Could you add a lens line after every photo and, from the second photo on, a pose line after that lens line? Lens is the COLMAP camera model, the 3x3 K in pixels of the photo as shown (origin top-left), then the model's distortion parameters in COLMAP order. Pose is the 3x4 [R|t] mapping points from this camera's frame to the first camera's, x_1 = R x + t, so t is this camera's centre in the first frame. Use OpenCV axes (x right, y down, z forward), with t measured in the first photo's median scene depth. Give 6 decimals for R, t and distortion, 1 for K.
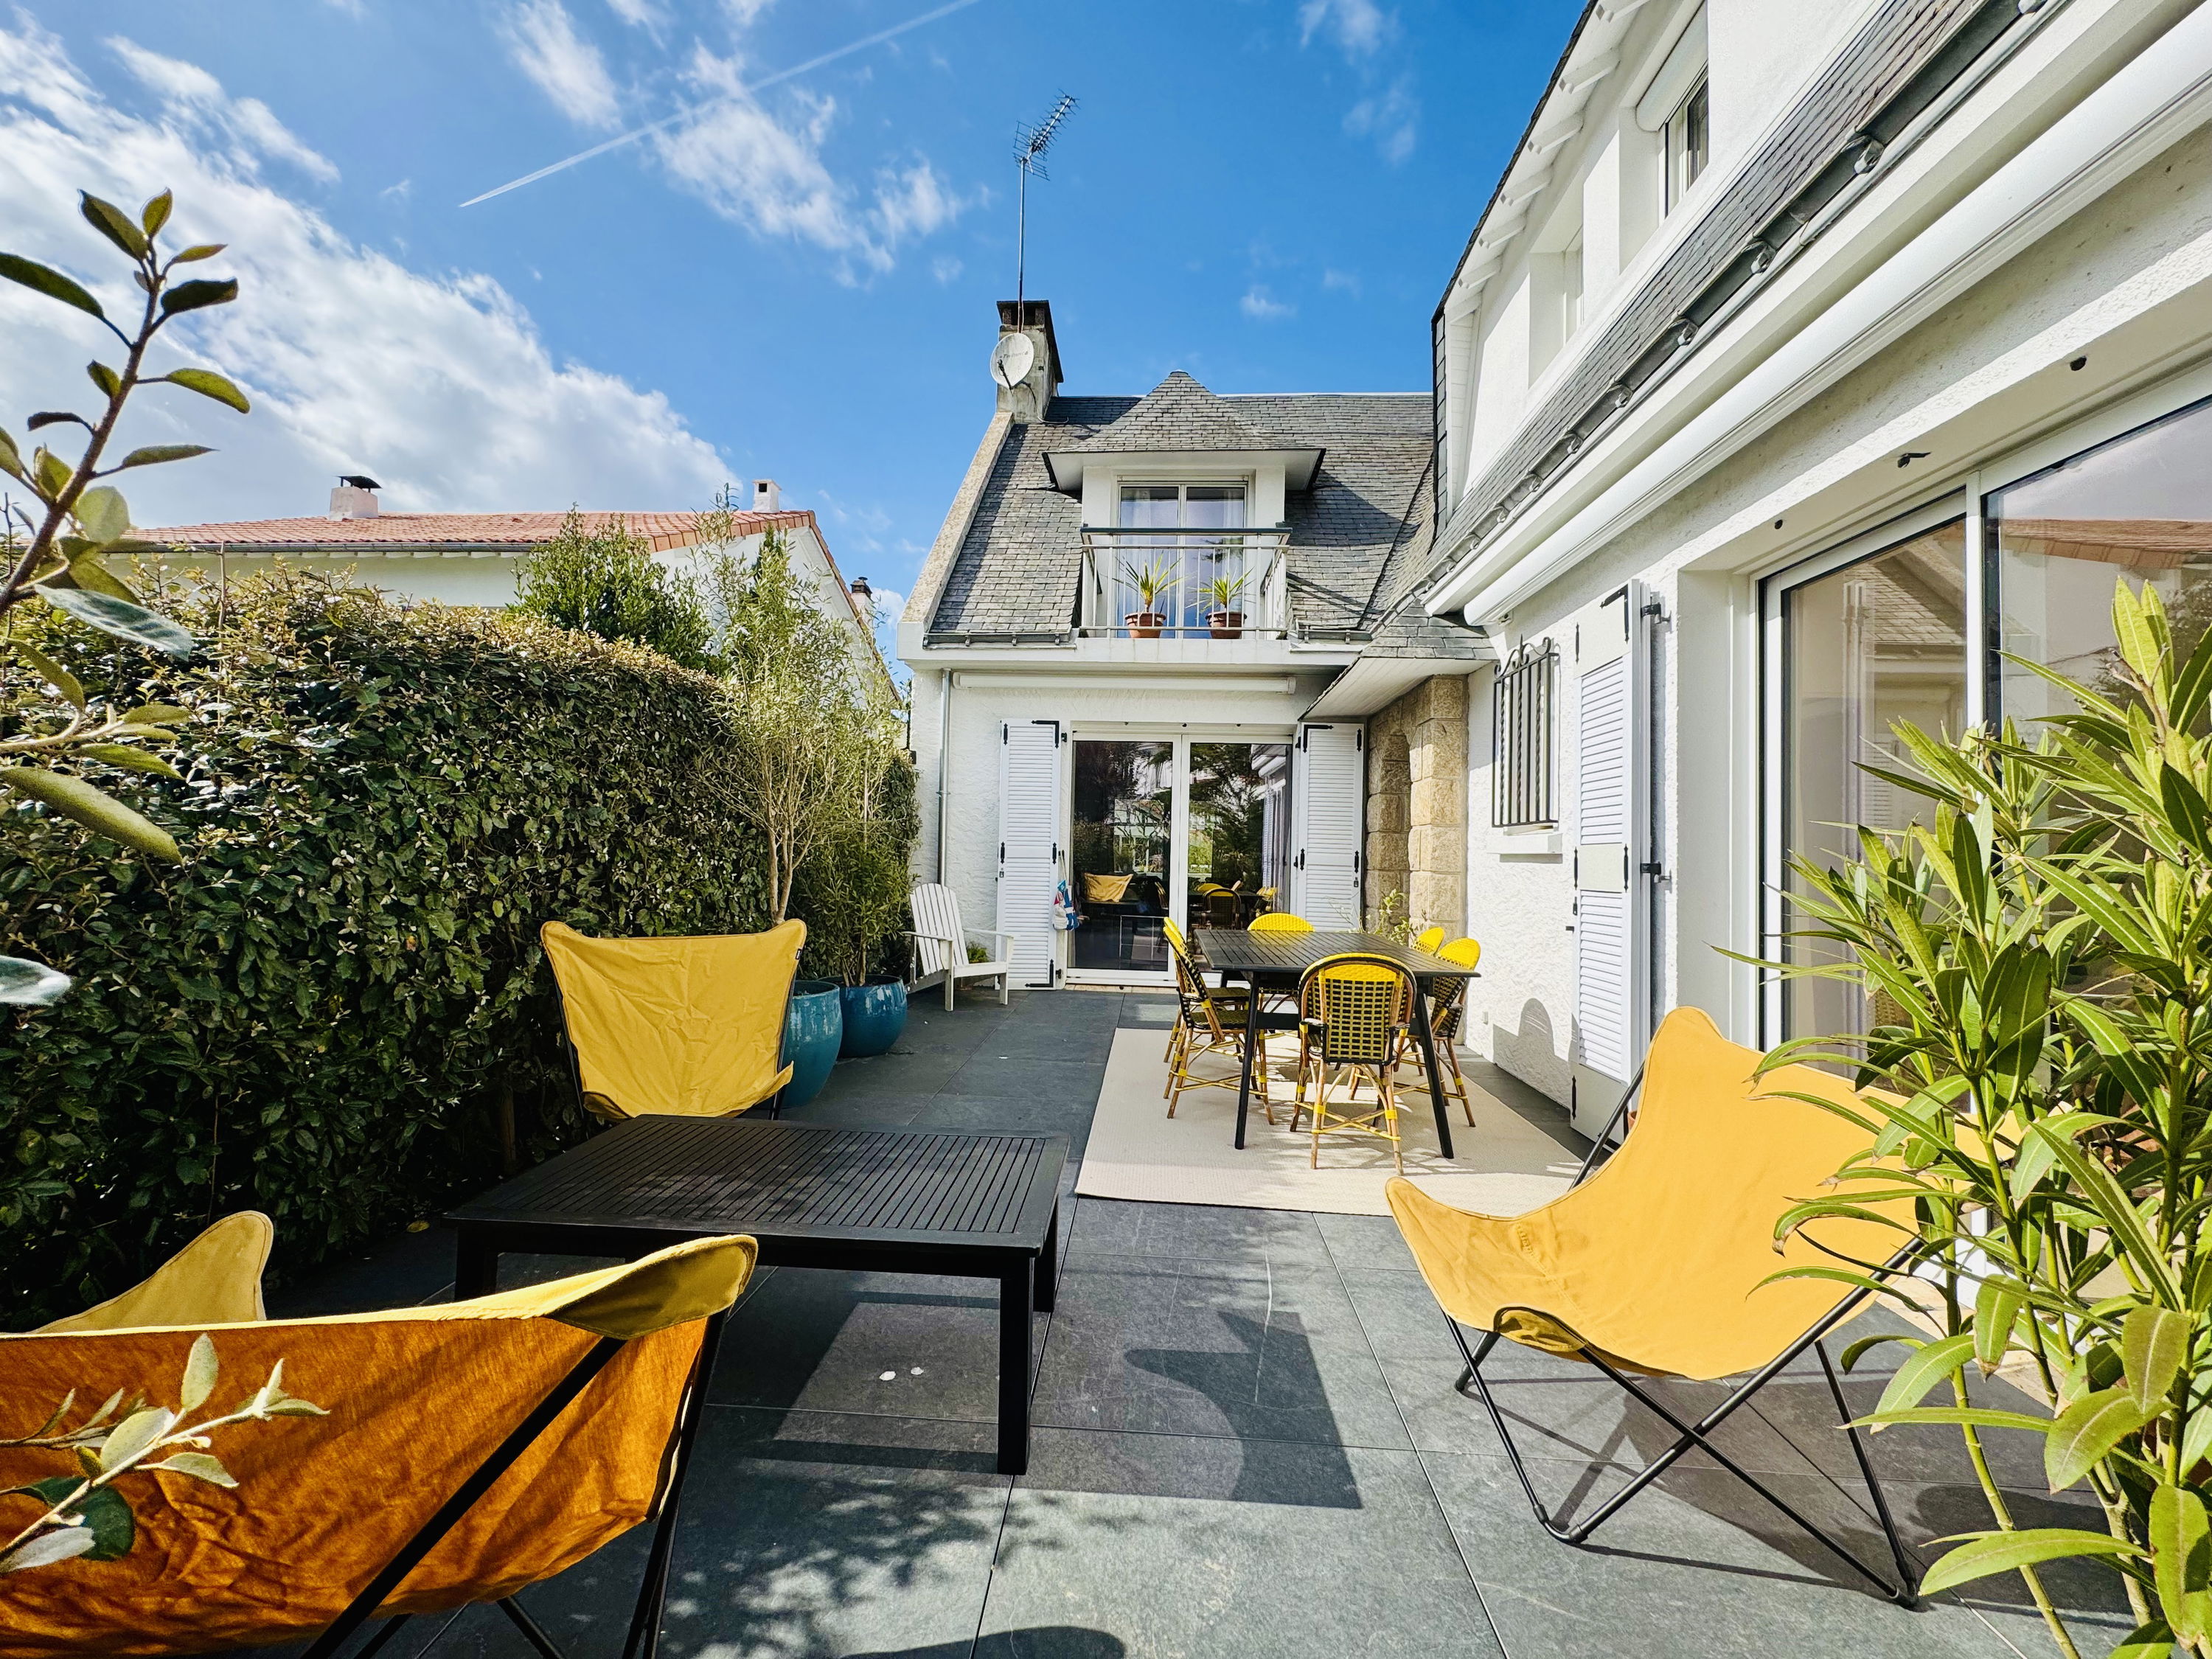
lens RADIAL K [[882.7, 0, 1106.0], [0, 882.7, 829.5], [0, 0, 1]] dist [-0.004117, 0.000263]
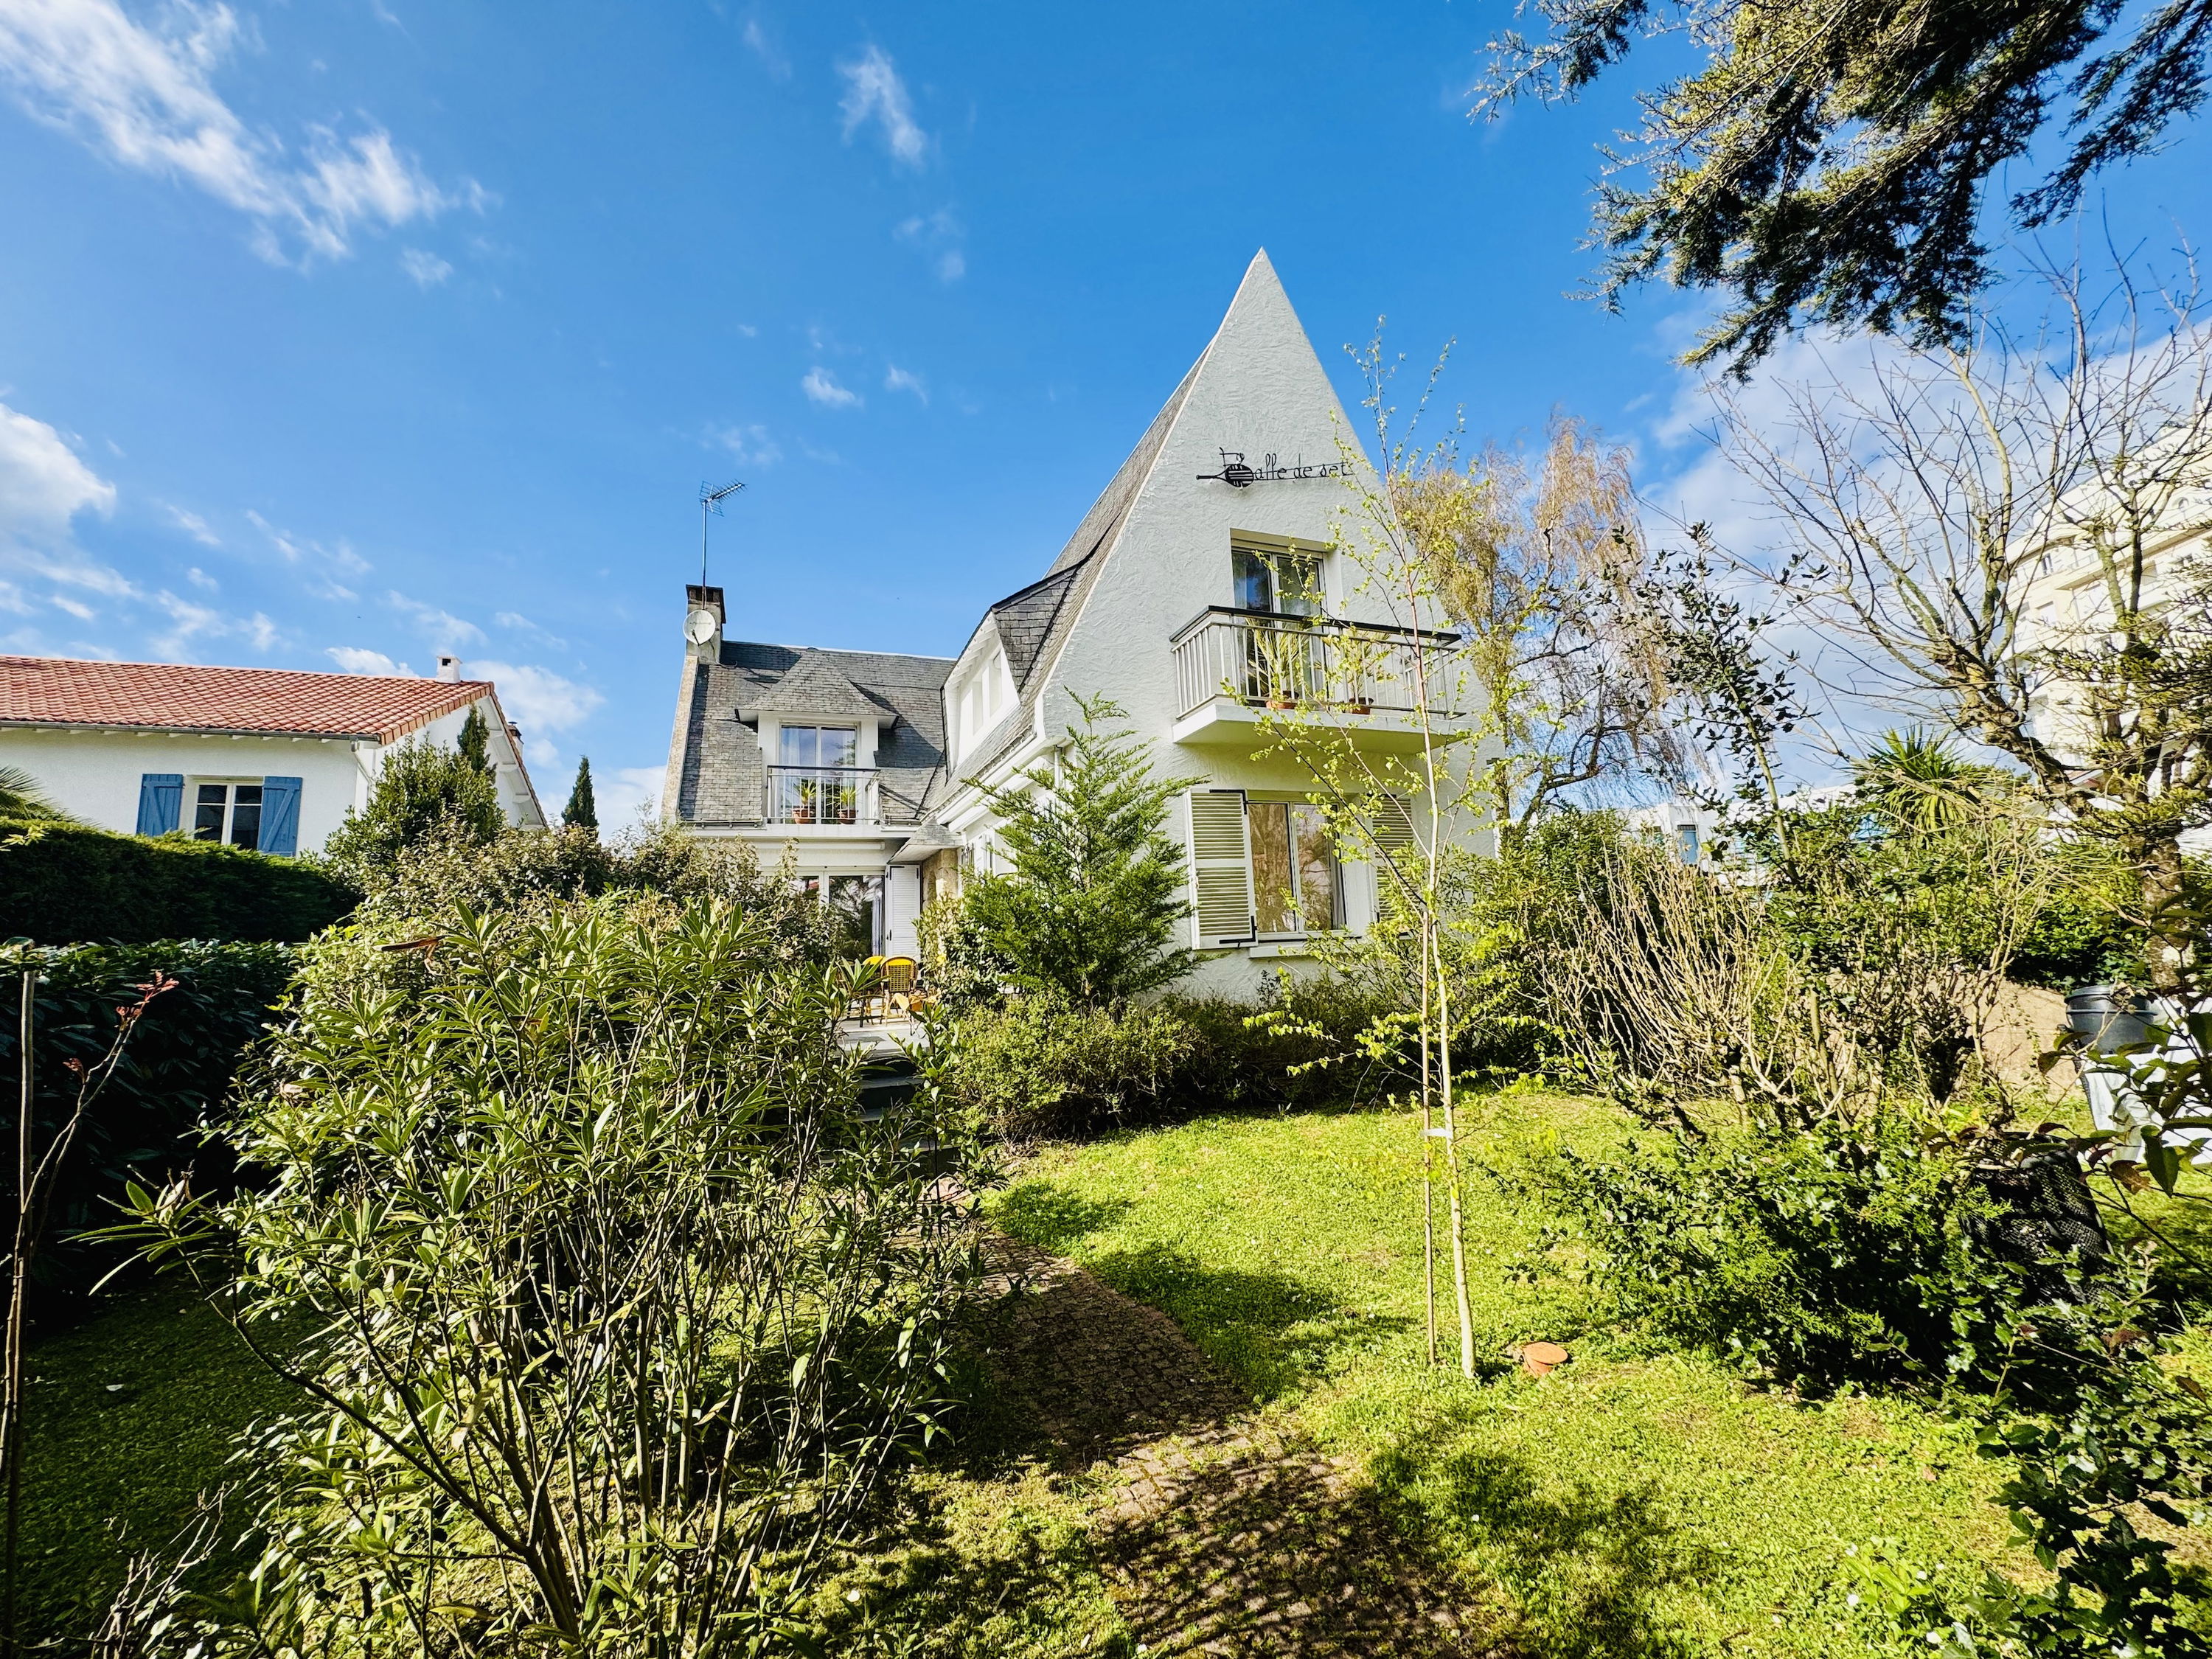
lens RADIAL K [[882.7, 0, 1106.0], [0, 882.7, 829.5], [0, 0, 1]] dist [-0.004117, 0.000263]
pose [[0.907337, -0.005612, 0.420367, -0.135754], [0.050919, 0.994016, -0.096636, 0.014712], [-0.417310, 0.109086, 0.902193, -0.813908]]
